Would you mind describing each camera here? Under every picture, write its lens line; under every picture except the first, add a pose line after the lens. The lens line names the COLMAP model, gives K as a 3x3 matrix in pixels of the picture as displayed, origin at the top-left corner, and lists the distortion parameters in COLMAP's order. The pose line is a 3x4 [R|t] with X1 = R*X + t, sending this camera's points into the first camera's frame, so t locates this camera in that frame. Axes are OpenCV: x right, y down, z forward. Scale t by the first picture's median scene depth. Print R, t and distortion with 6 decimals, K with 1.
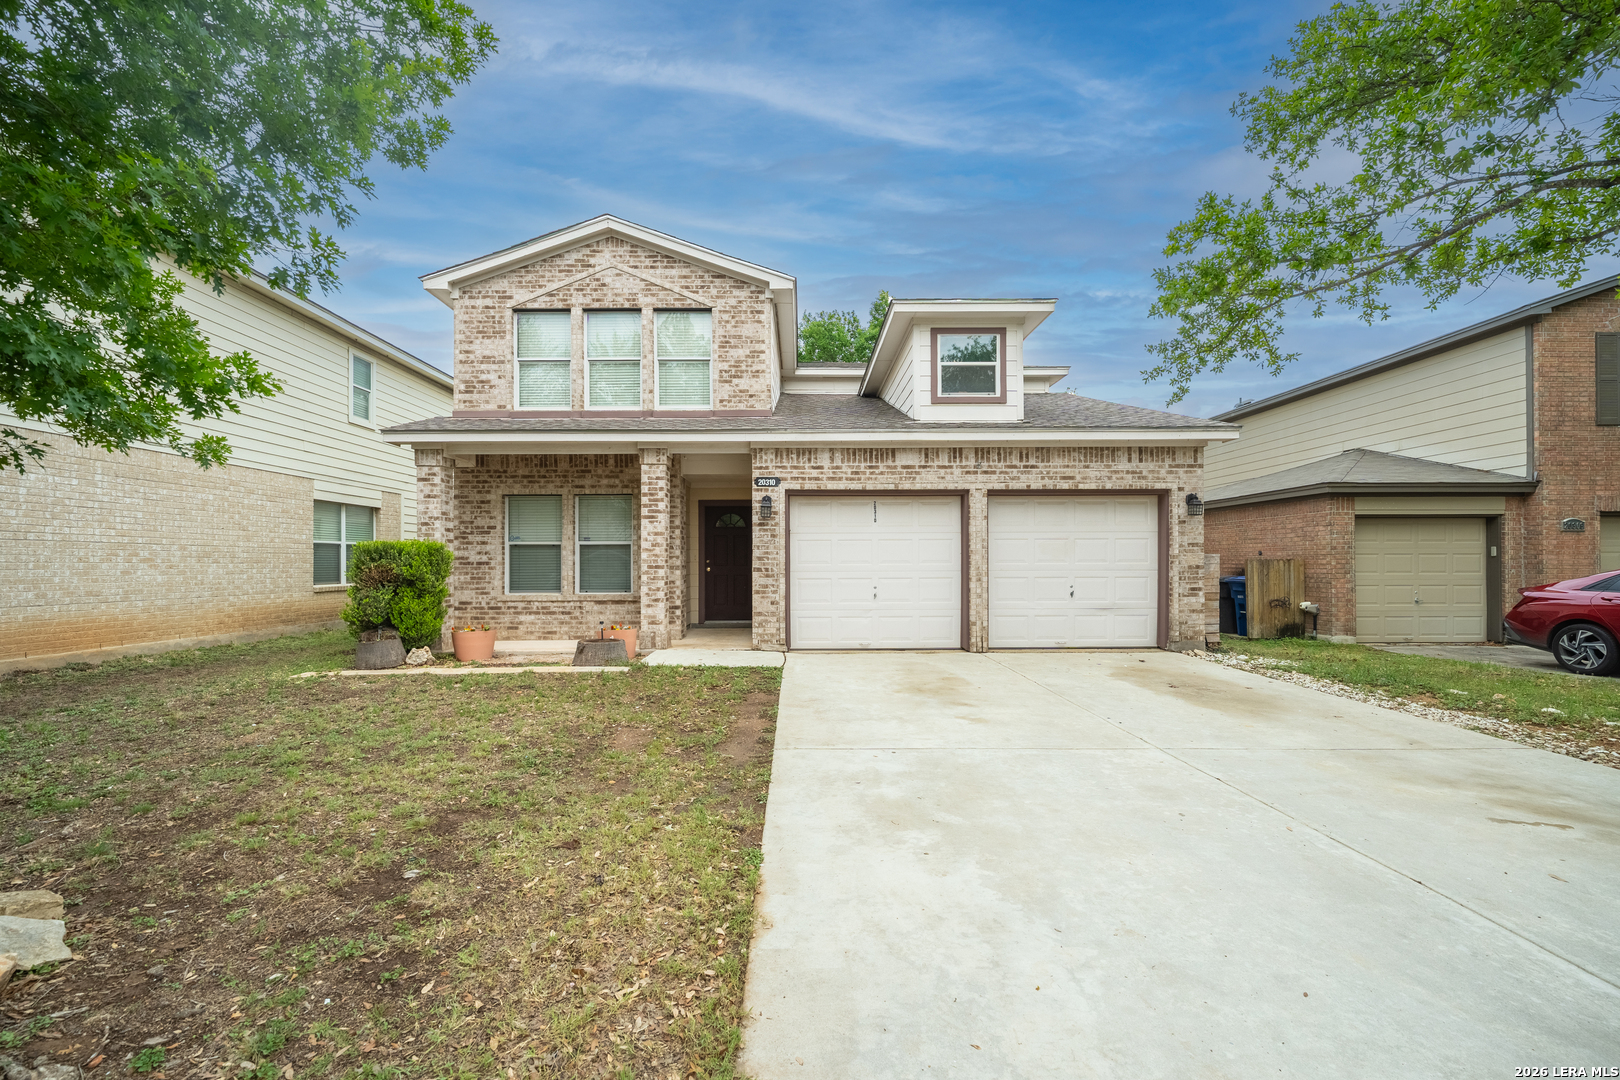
lens RADIAL K [[684.5, 0, 816.2], [0, 684.5, 543.1], [0, 0, 1]] dist [-0.002153, -0.000420]
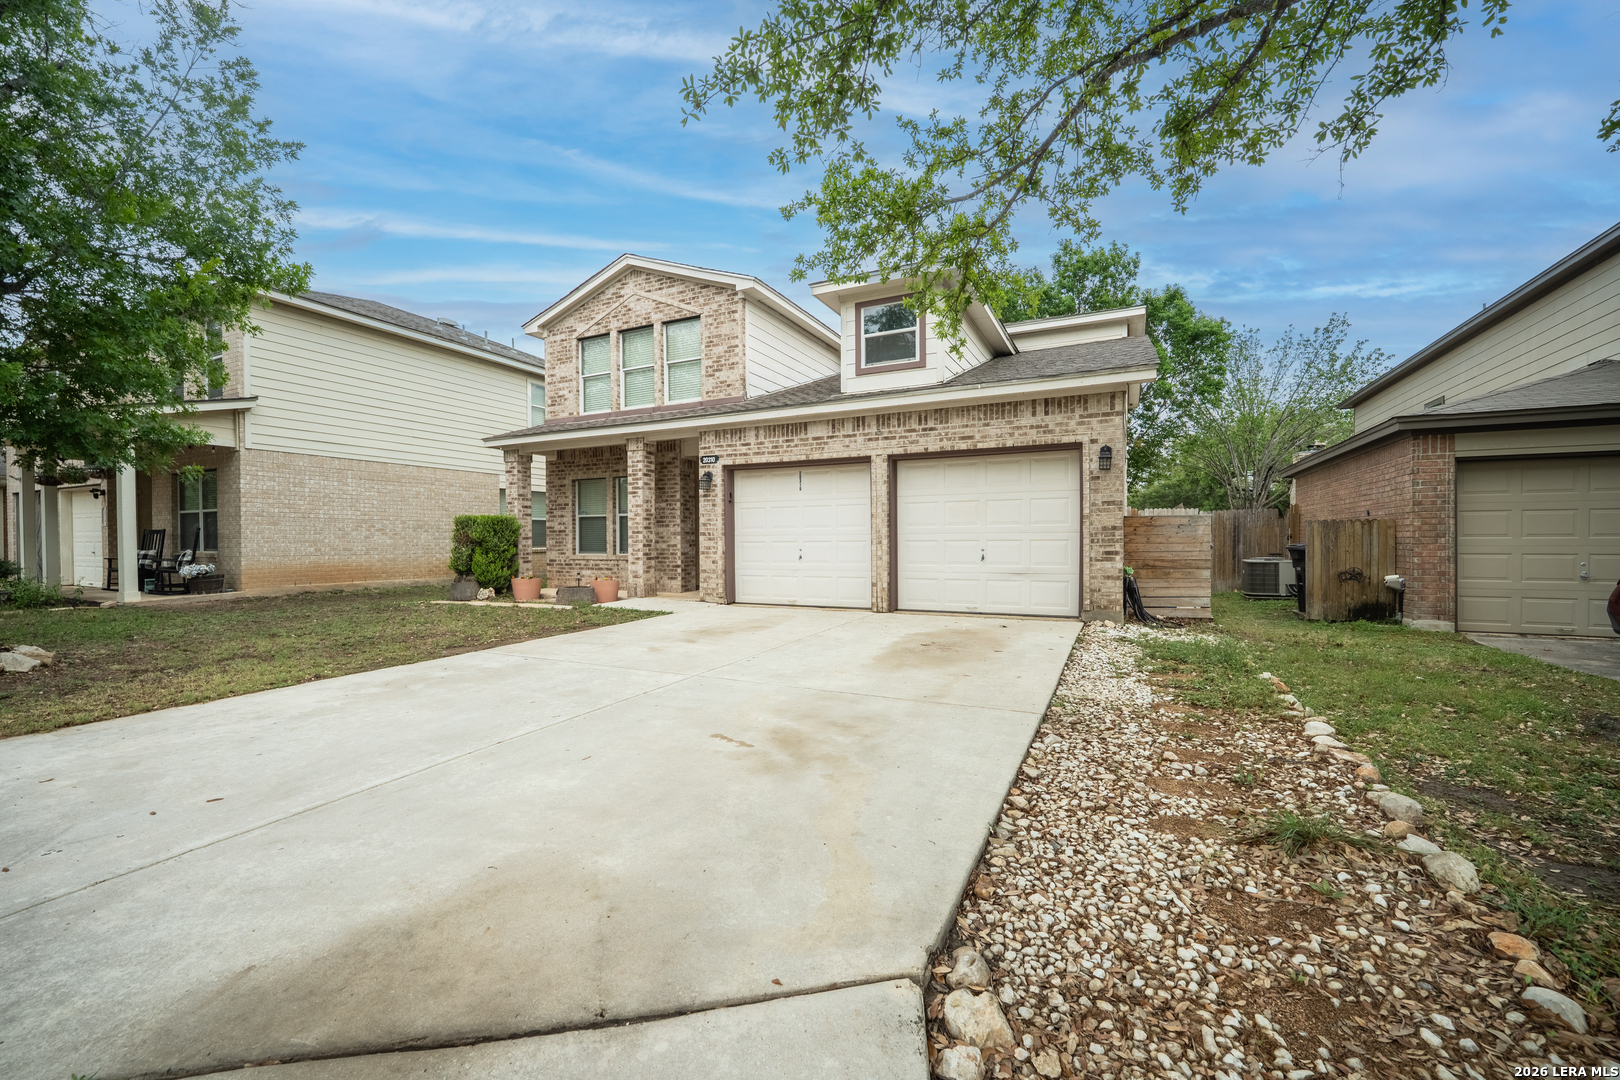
lens RADIAL K [[684.5, 0, 816.2], [0, 684.5, 543.1], [0, 0, 1]] dist [-0.002153, -0.000420]
pose [[0.885170, -0.000263, -0.465268, 0.629423], [0.015442, 0.999466, 0.028813, 0.022890], [0.465012, -0.032689, 0.884701, 0.034482]]
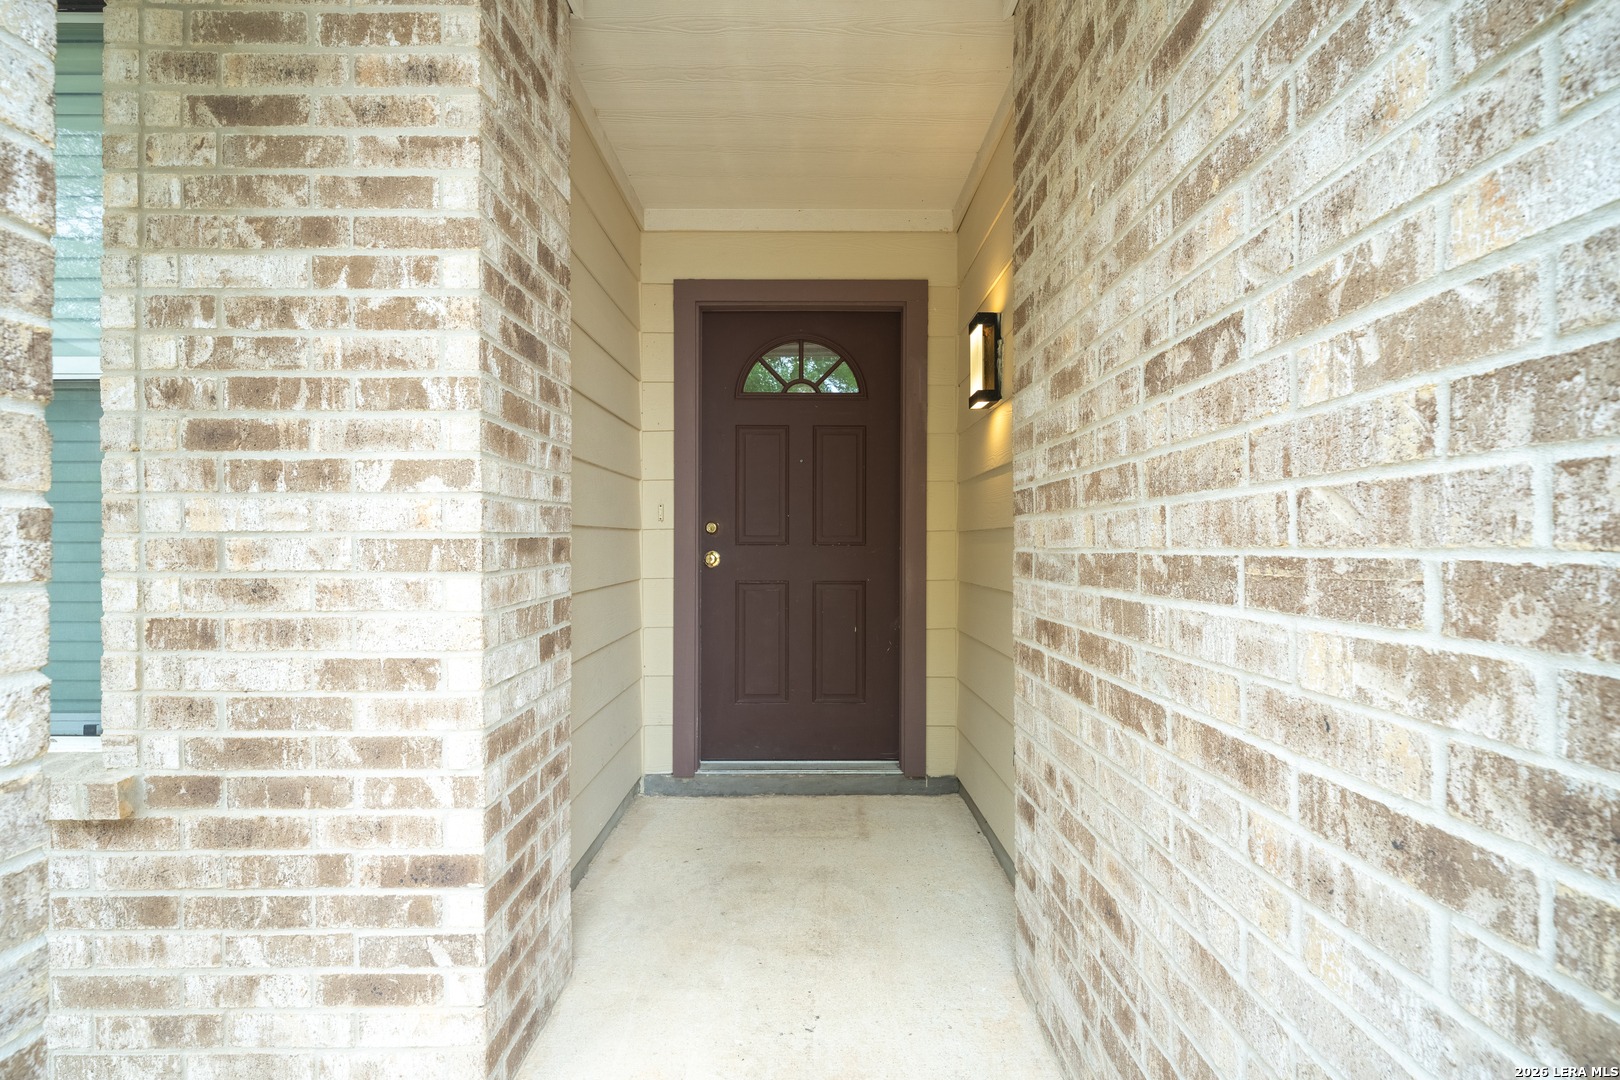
lens RADIAL K [[684.5, 0, 816.2], [0, 684.5, 543.1], [0, 0, 1]] dist [-0.002153, -0.000420]
pose [[0.999744, 0.002263, -0.022523, -0.142985], [-0.001719, 0.999706, 0.024166, 0.032659], [0.022571, -0.024121, 0.999454, 0.941898]]
